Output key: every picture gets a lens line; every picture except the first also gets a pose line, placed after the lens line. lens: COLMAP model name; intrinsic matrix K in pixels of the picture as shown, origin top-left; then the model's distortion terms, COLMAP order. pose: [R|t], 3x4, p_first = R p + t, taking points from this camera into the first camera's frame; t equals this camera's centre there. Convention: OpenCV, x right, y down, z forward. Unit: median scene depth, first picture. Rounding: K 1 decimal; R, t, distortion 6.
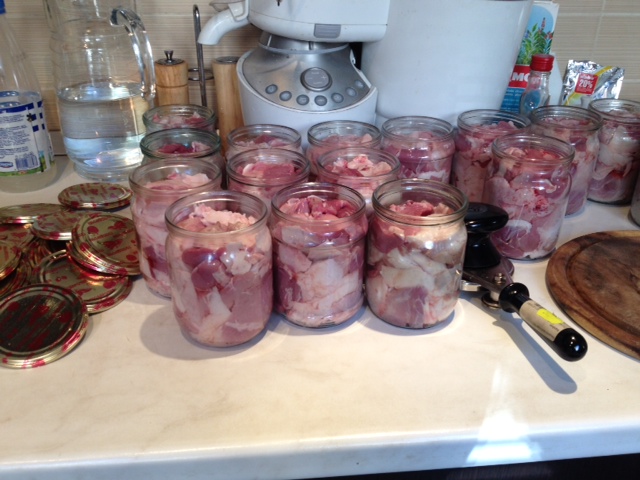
lens RADIAL K [[607.2, 0, 320.0], [0, 607.2, 240.0], [0, 0, 1]] dist [0.174640, -0.358110]
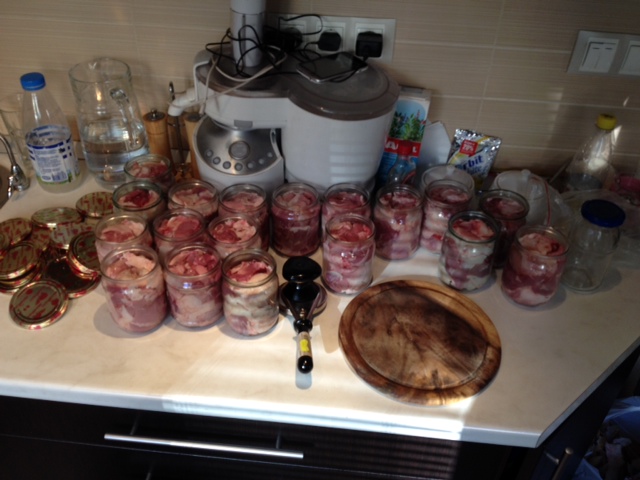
lens RADIAL K [[607.2, 0, 320.0], [0, 607.2, 240.0], [0, 0, 1]] dist [0.174640, -0.358110]
pose [[0.981699, 0.131480, -0.137771, 0.488246], [-0.106140, 0.978396, 0.177411, -0.387016], [0.158120, -0.159541, 0.974446, -0.522495]]
